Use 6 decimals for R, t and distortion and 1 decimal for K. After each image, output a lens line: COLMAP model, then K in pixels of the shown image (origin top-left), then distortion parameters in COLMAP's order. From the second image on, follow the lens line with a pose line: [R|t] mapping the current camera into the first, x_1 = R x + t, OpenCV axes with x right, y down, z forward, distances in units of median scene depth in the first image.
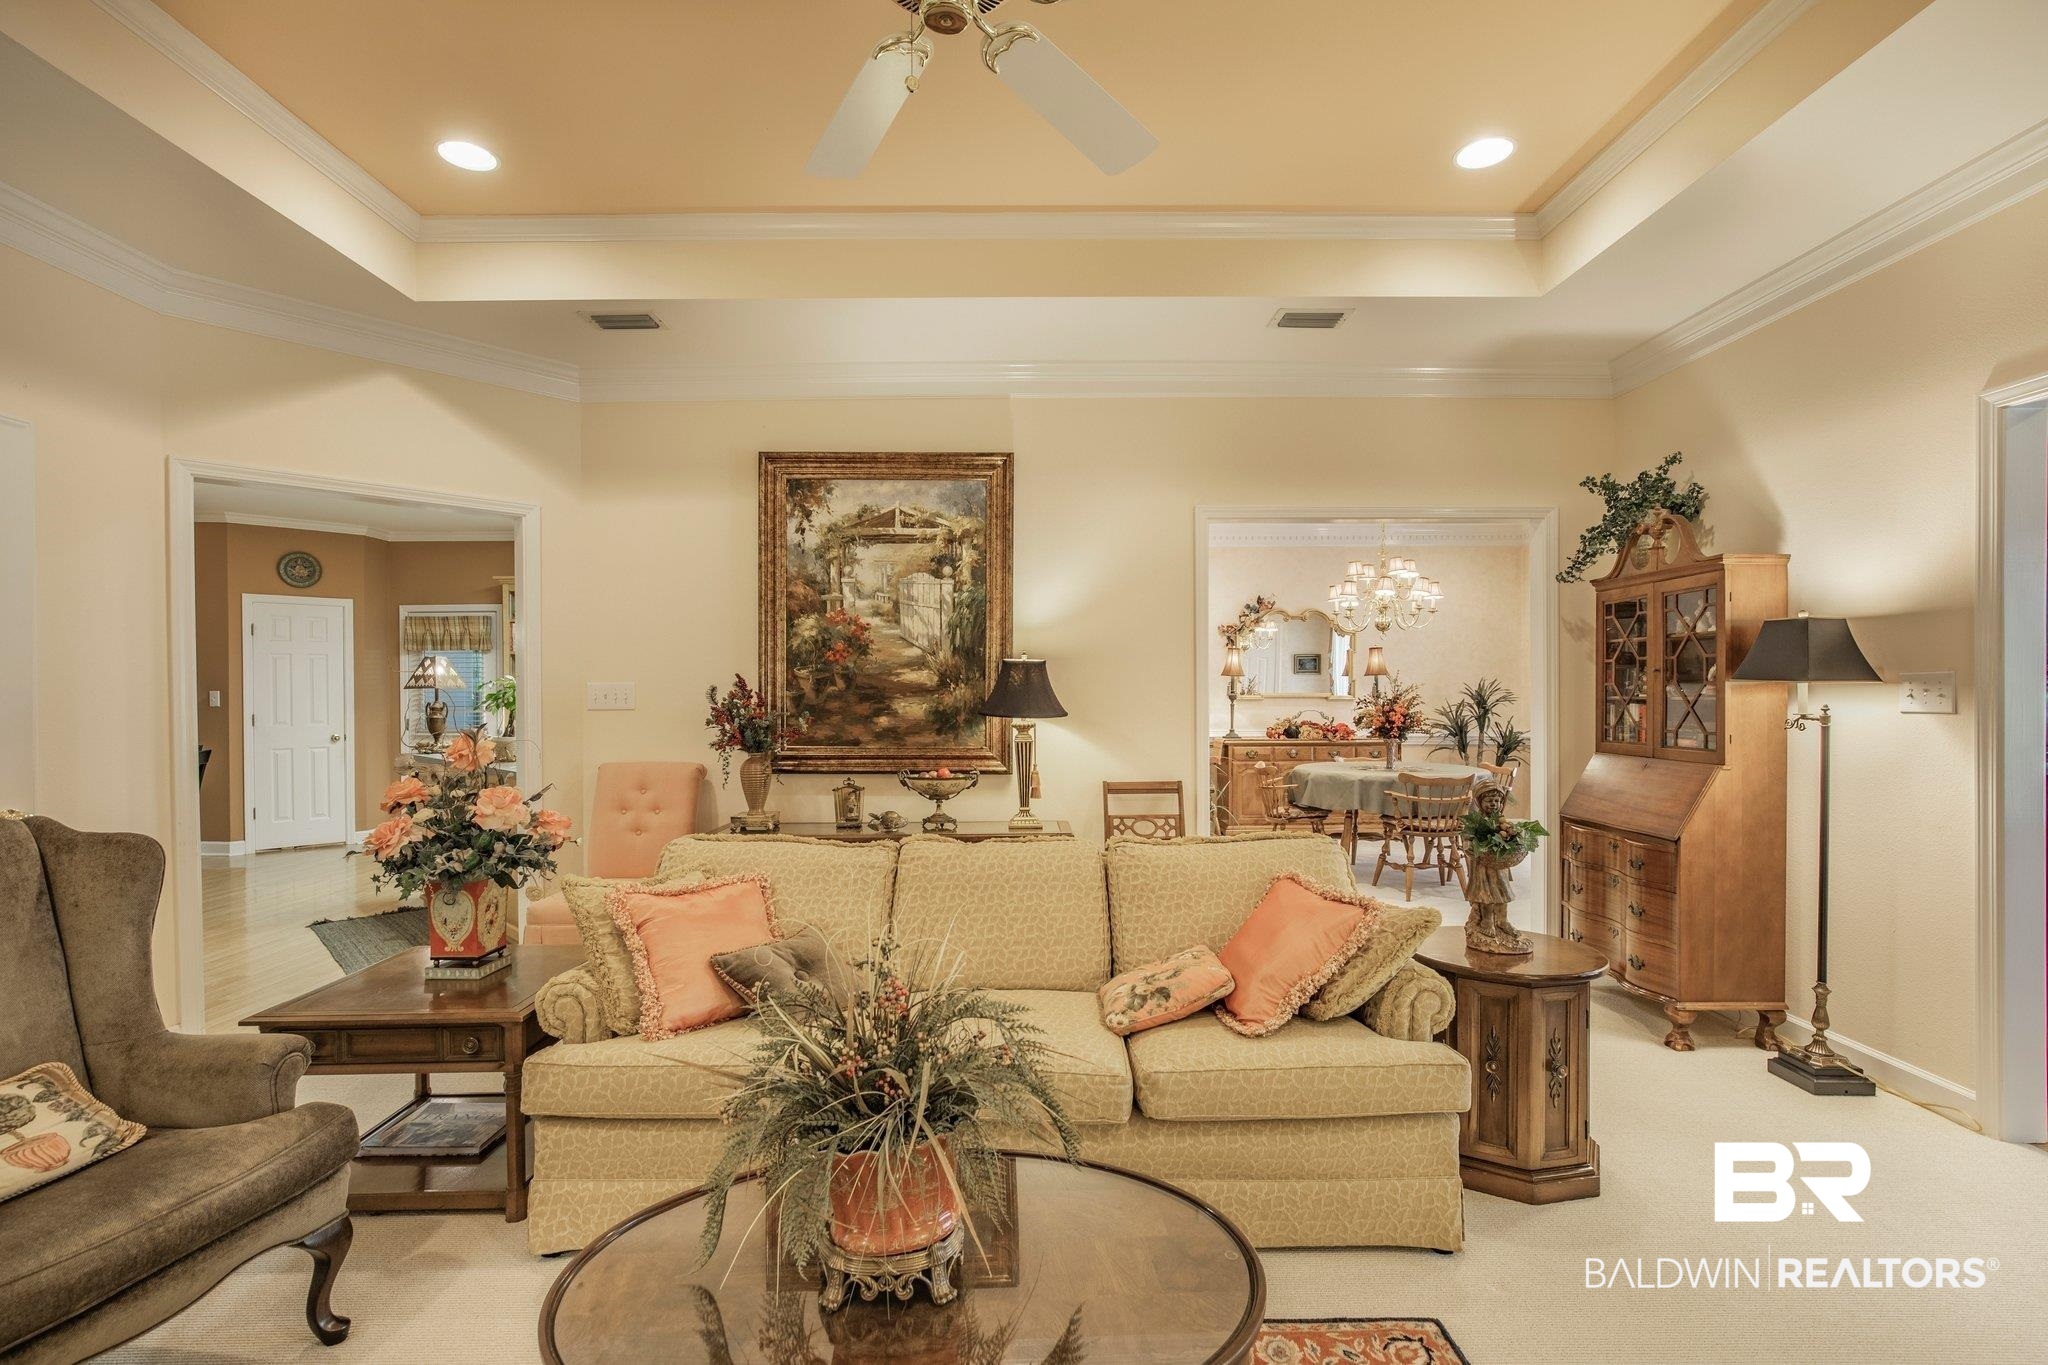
lens RADIAL K [[942.1, 0, 1019.3], [0, 942.1, 697.2], [0, 0, 1]] dist [-0.017000, 0.003692]
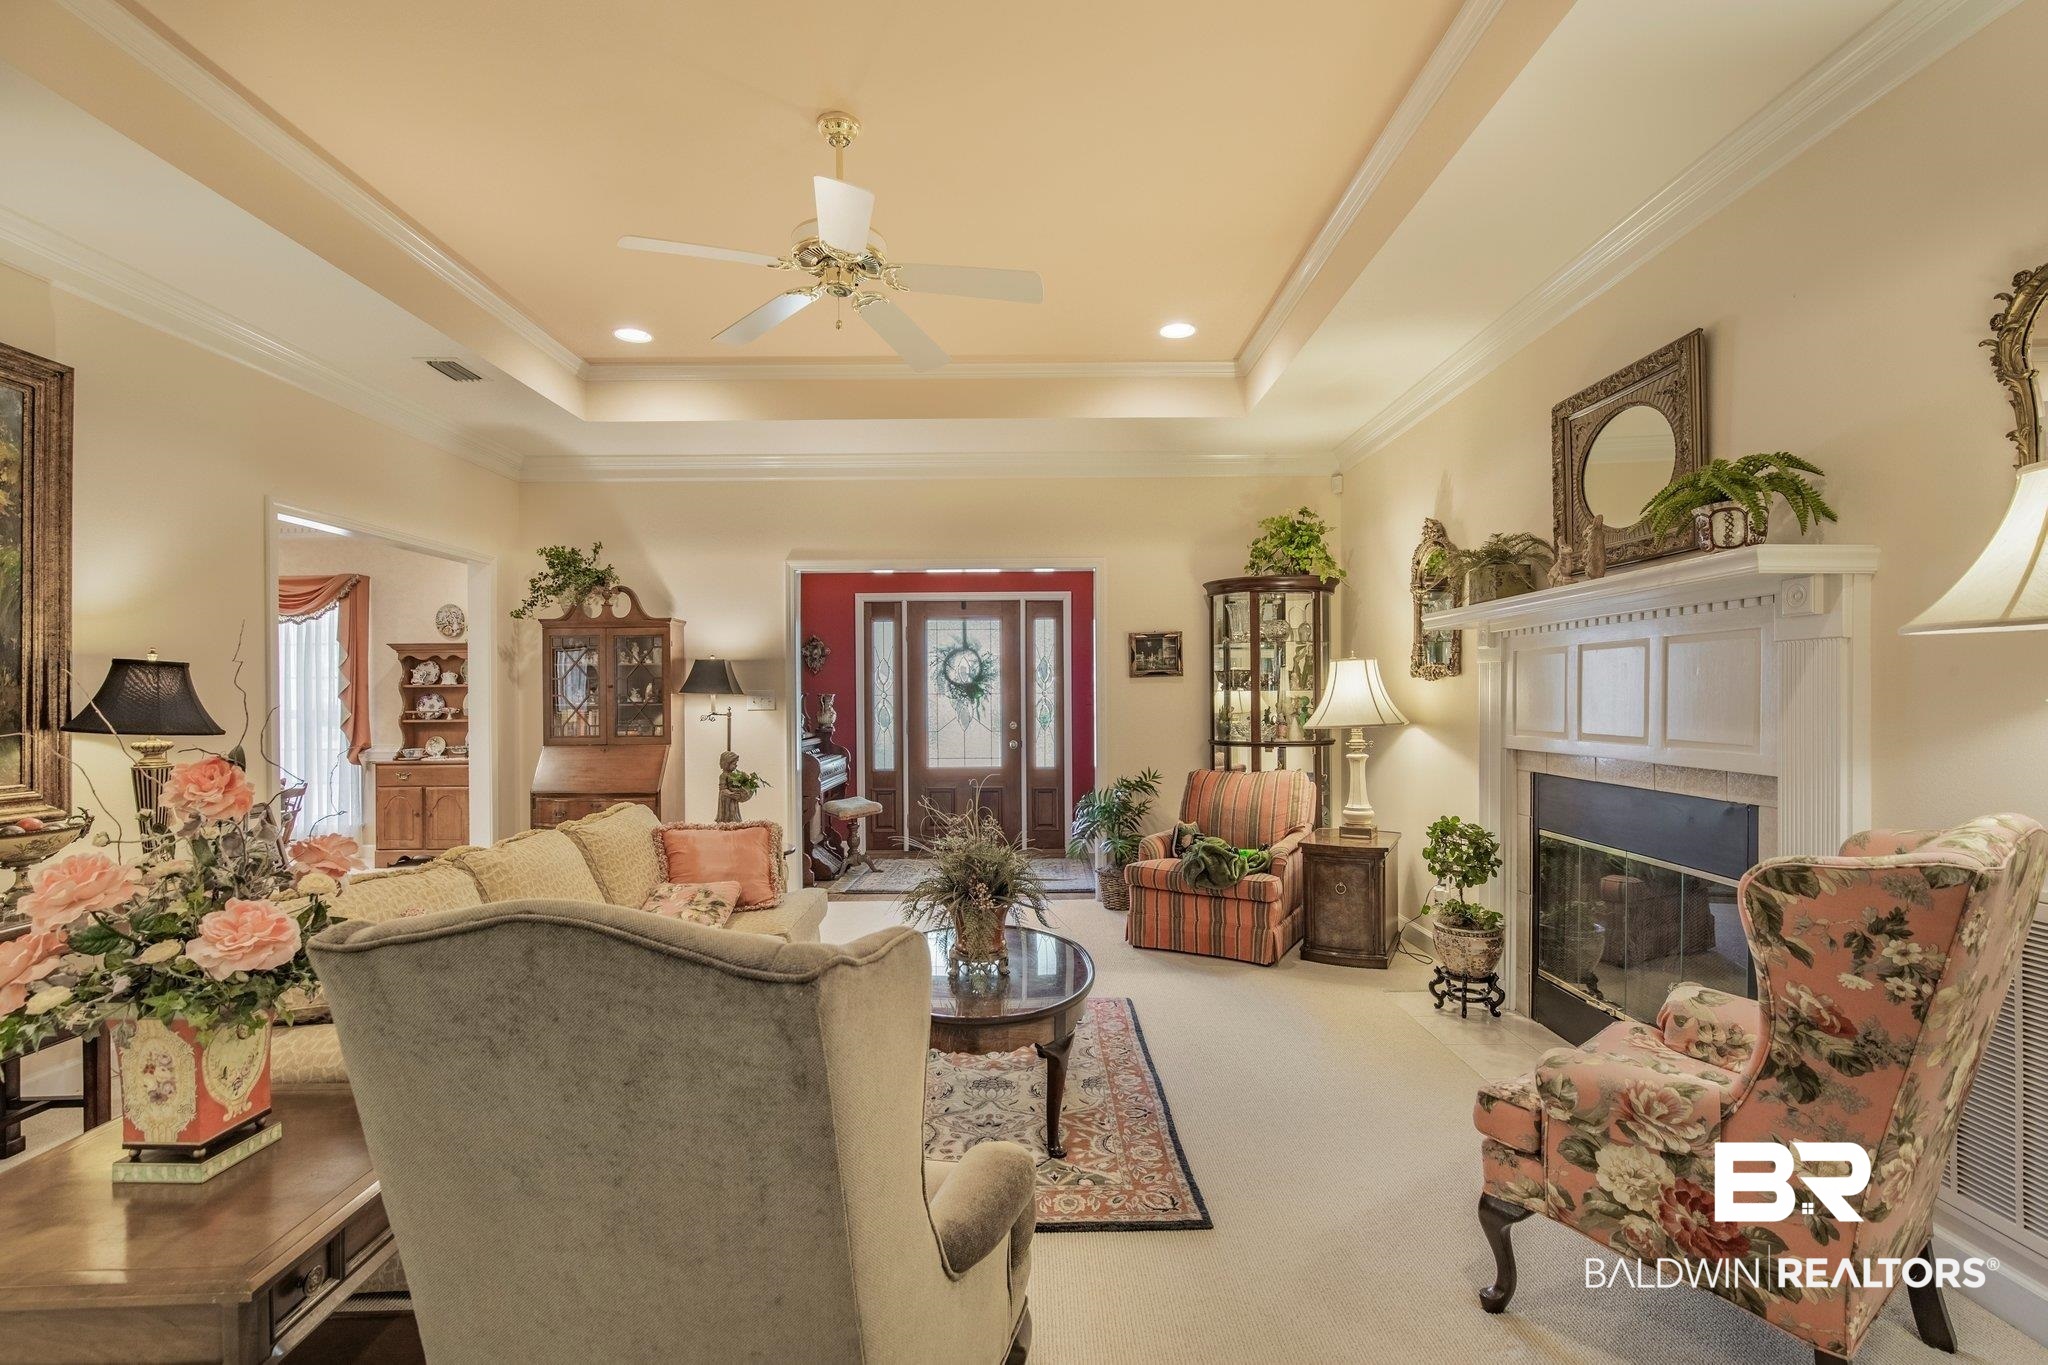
lens RADIAL K [[942.1, 0, 1017.6], [0, 942.1, 702.0], [0, 0, 1]] dist [-0.017000, 0.003692]
pose [[0.009327, -0.000967, 0.999956, -0.374420], [0.009723, 0.999952, 0.000876, 0.000785], [-0.999909, 0.009715, 0.009336, 0.146574]]
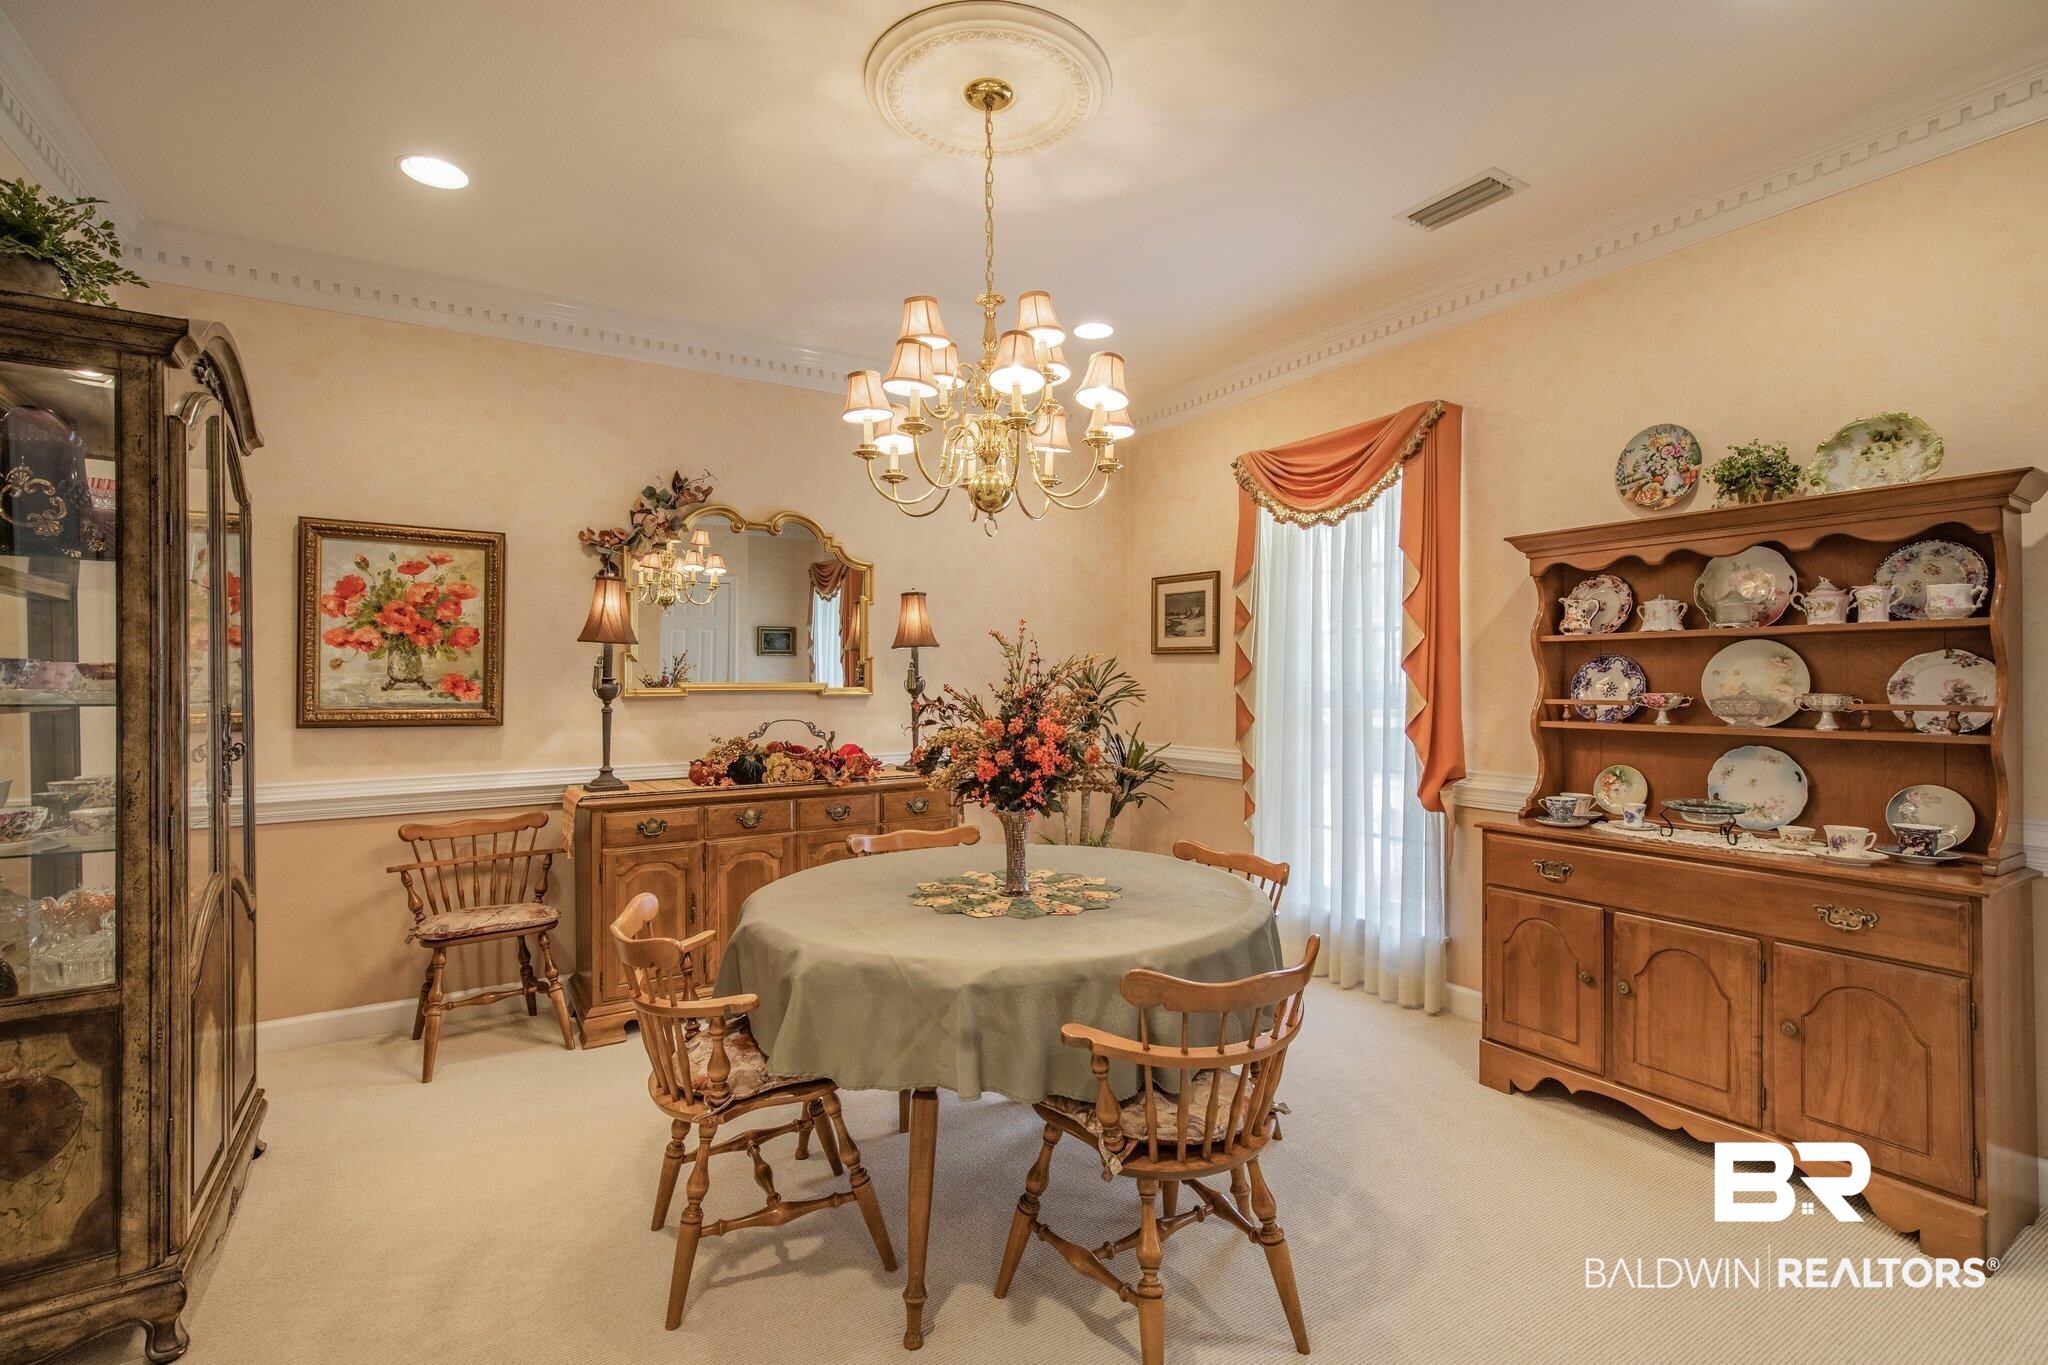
lens RADIAL K [[942.1, 0, 1019.1], [0, 942.1, 681.7], [0, 0, 1]] dist [-0.017000, 0.003692]
pose [[0.851730, -0.001790, 0.523977, 0.165391], [0.005400, 0.999971, -0.005362, -0.001750], [-0.523952, 0.007396, 0.851715, 0.550147]]
